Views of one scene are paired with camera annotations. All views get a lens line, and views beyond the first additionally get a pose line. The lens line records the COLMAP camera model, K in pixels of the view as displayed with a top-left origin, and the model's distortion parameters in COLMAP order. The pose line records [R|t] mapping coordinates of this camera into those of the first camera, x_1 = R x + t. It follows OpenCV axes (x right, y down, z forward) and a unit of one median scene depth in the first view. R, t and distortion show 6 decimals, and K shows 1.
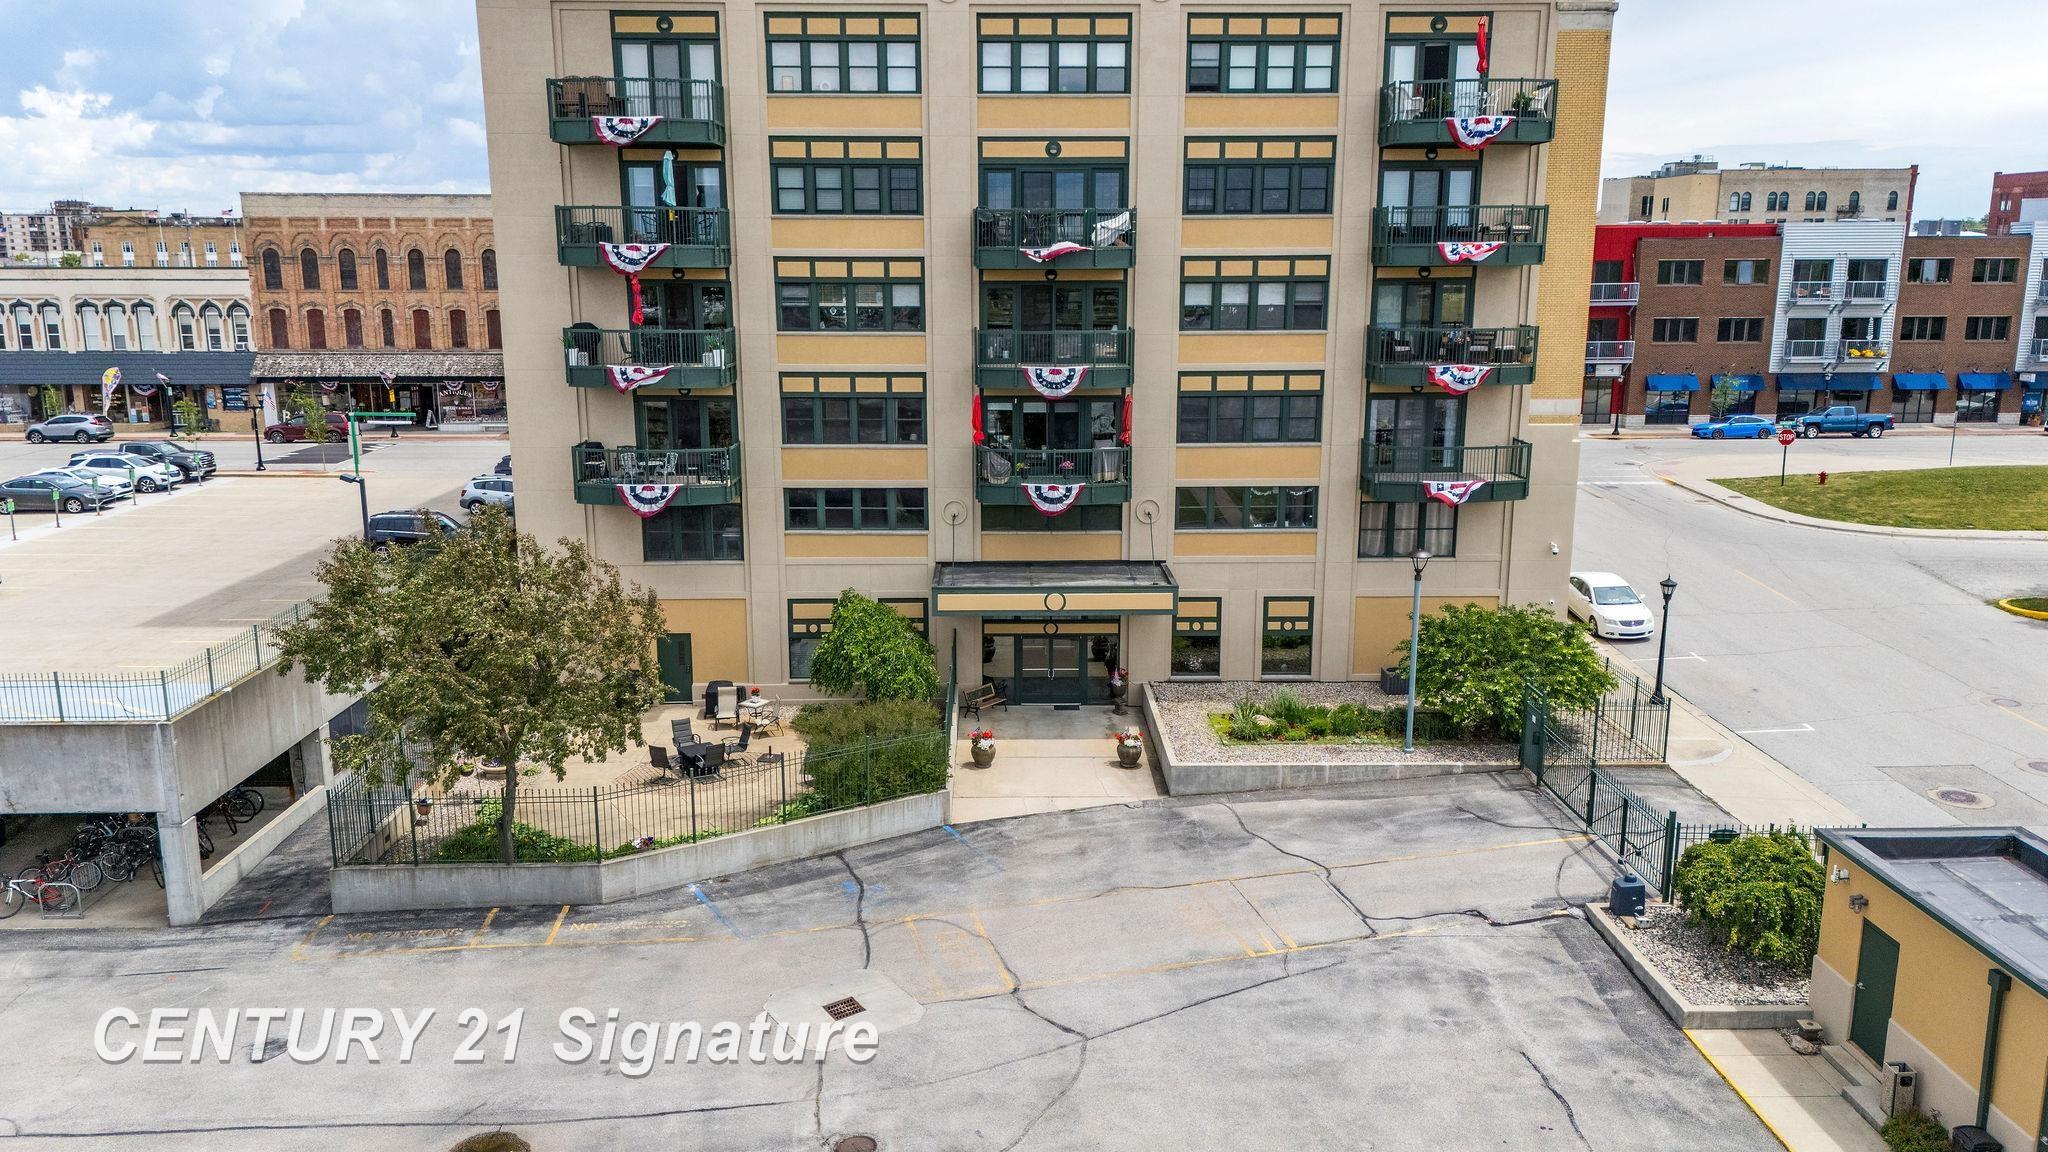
lens RADIAL K [[1493.4, 0, 1027.6], [0, 1493.4, 587.1], [0, 0, 1]] dist [0.089090, -0.115037]
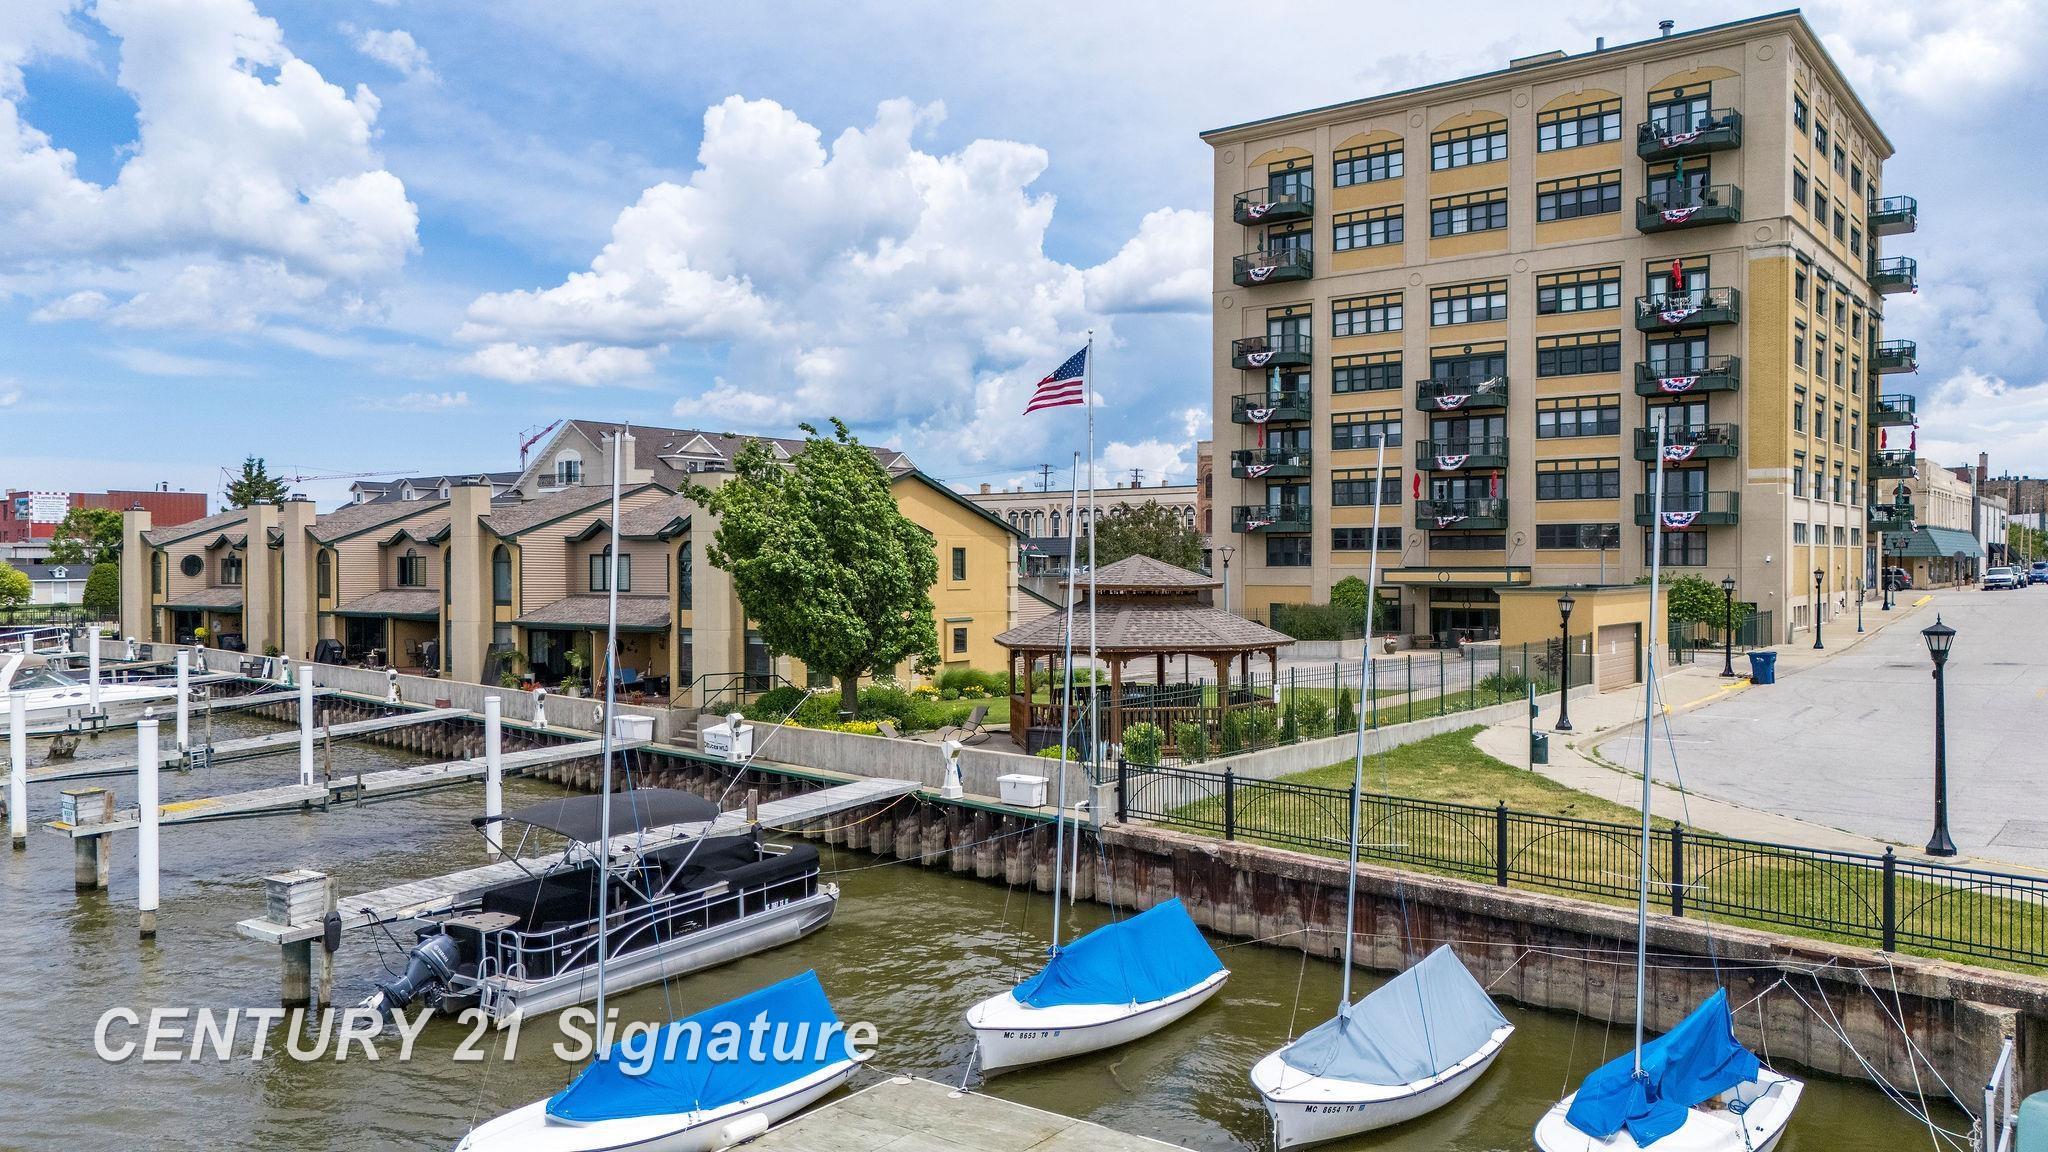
lens RADIAL K [[1484.4, 0, 1024.0], [0, 1484.4, 576.0], [0, 0, 1]] dist [0.078931, -0.107153]
pose [[0.788521, 0.004344, -0.614992, 0.740330], [-0.133046, 0.977500, -0.163682, 0.377946], [0.600444, 0.210889, 0.771358, -0.753428]]
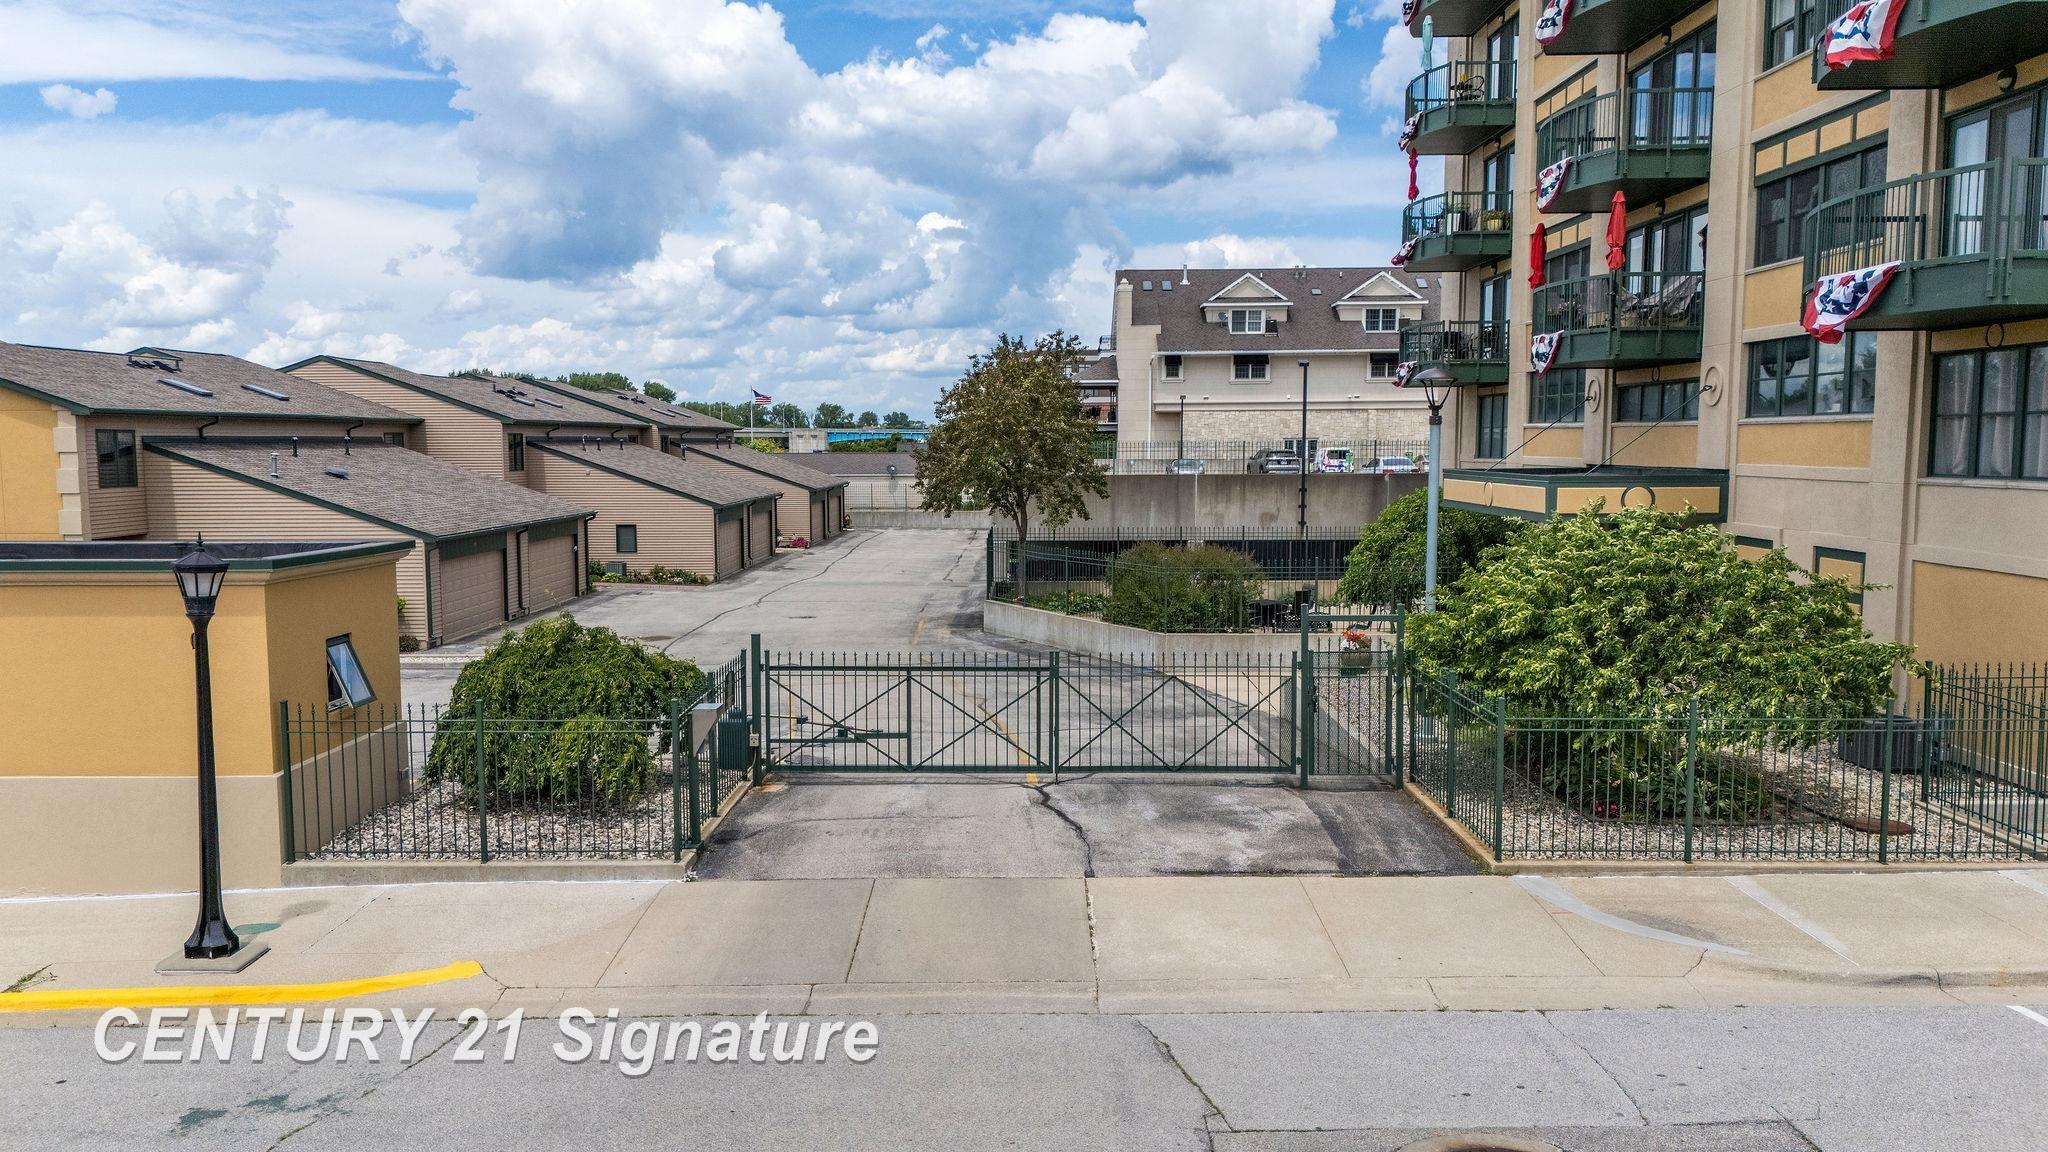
lens RADIAL K [[1493.4, 0, 1027.6], [0, 1493.4, 587.1], [0, 0, 1]] dist [0.089090, -0.115037]
pose [[-0.018149, 0.099629, -0.994859, 0.737319], [-0.211033, 0.972225, 0.101212, 0.027650], [0.977310, 0.211785, 0.003381, 0.769820]]
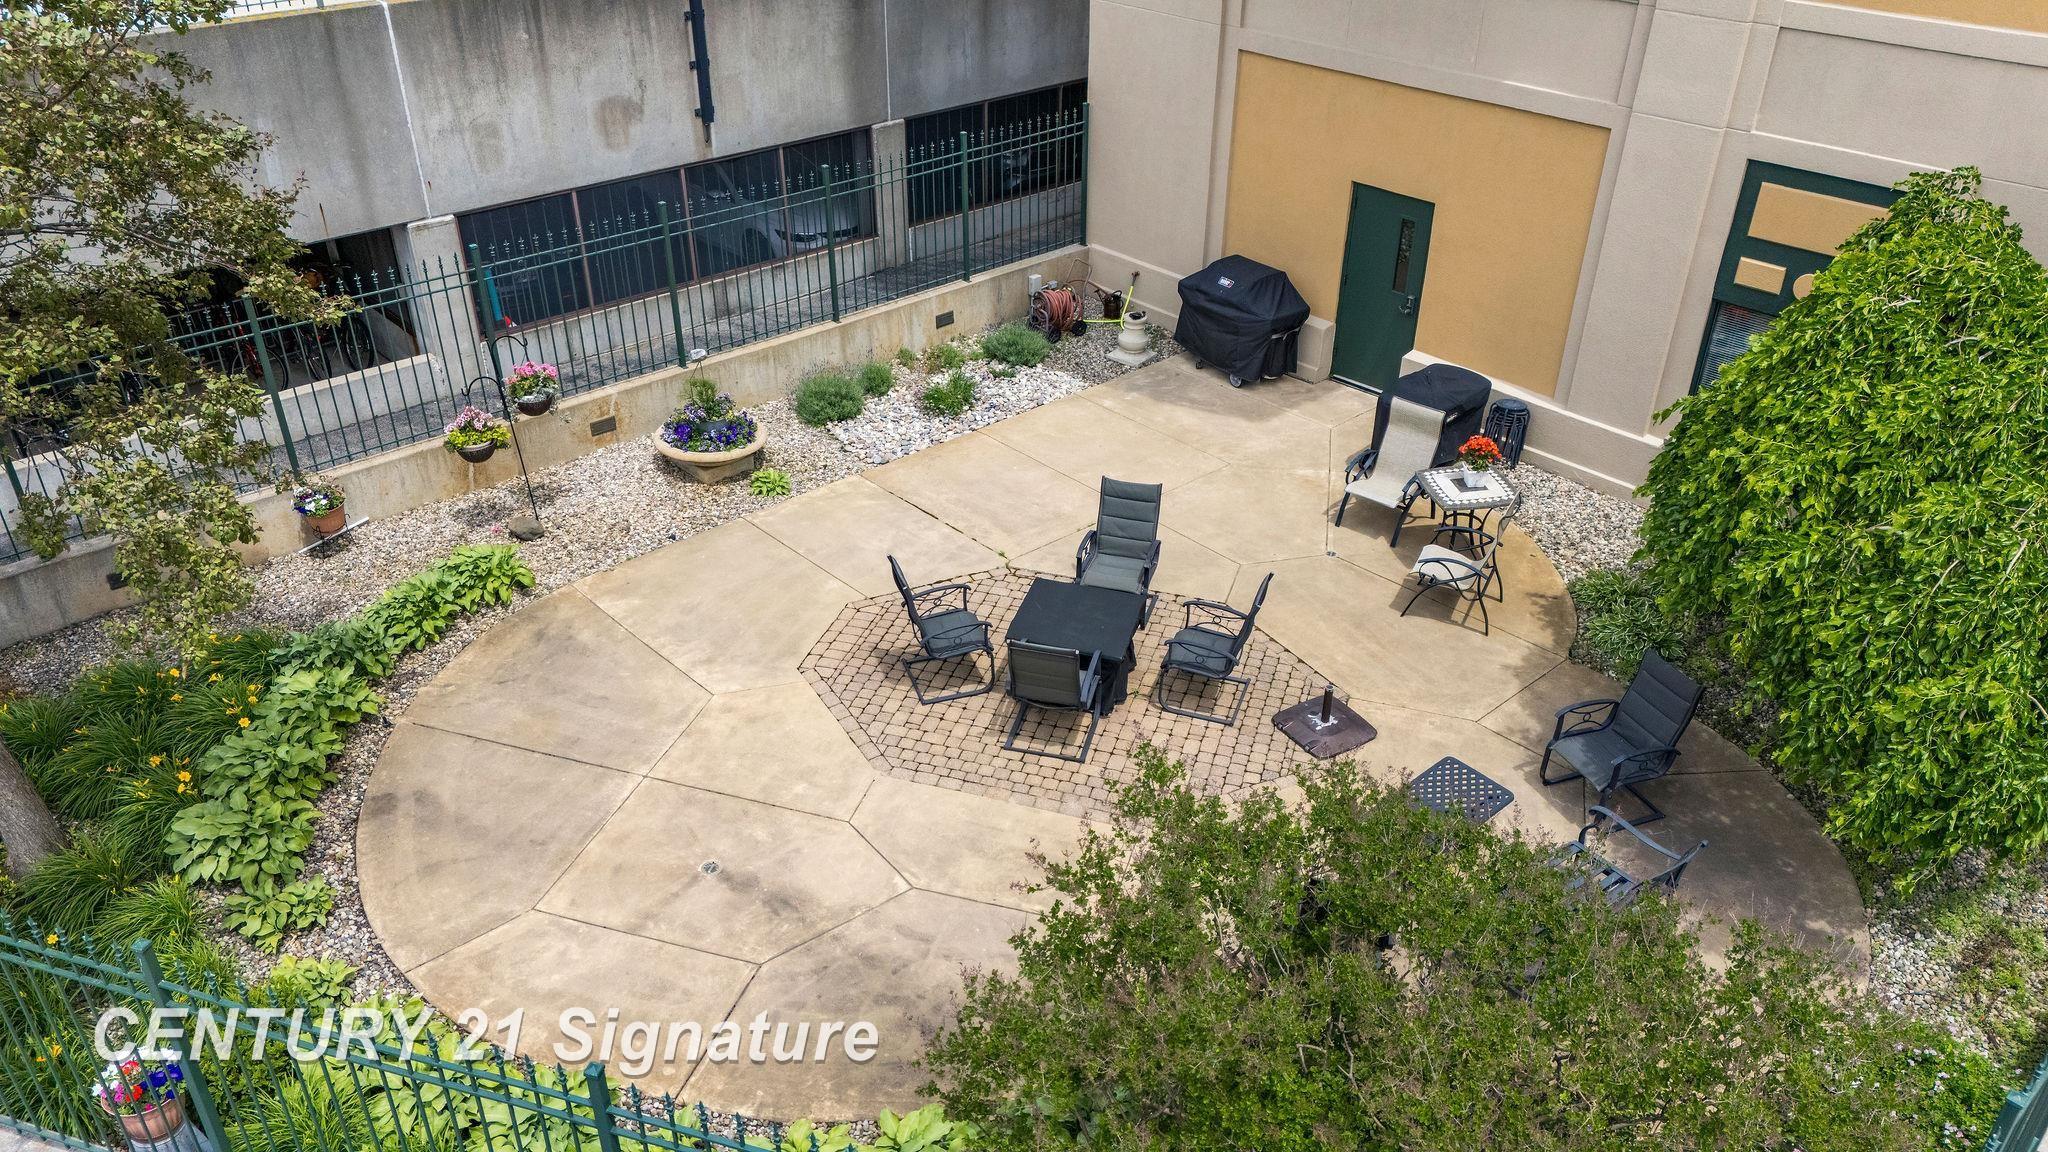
lens RADIAL K [[1493.4, 0, 1027.6], [0, 1493.4, 587.1], [0, 0, 1]] dist [0.089090, -0.115037]
pose [[0.663725, 0.395174, -0.635064, -0.043116], [-0.167423, 0.905990, 0.388782, -0.006645], [0.728998, -0.151720, 0.667490, 0.735948]]
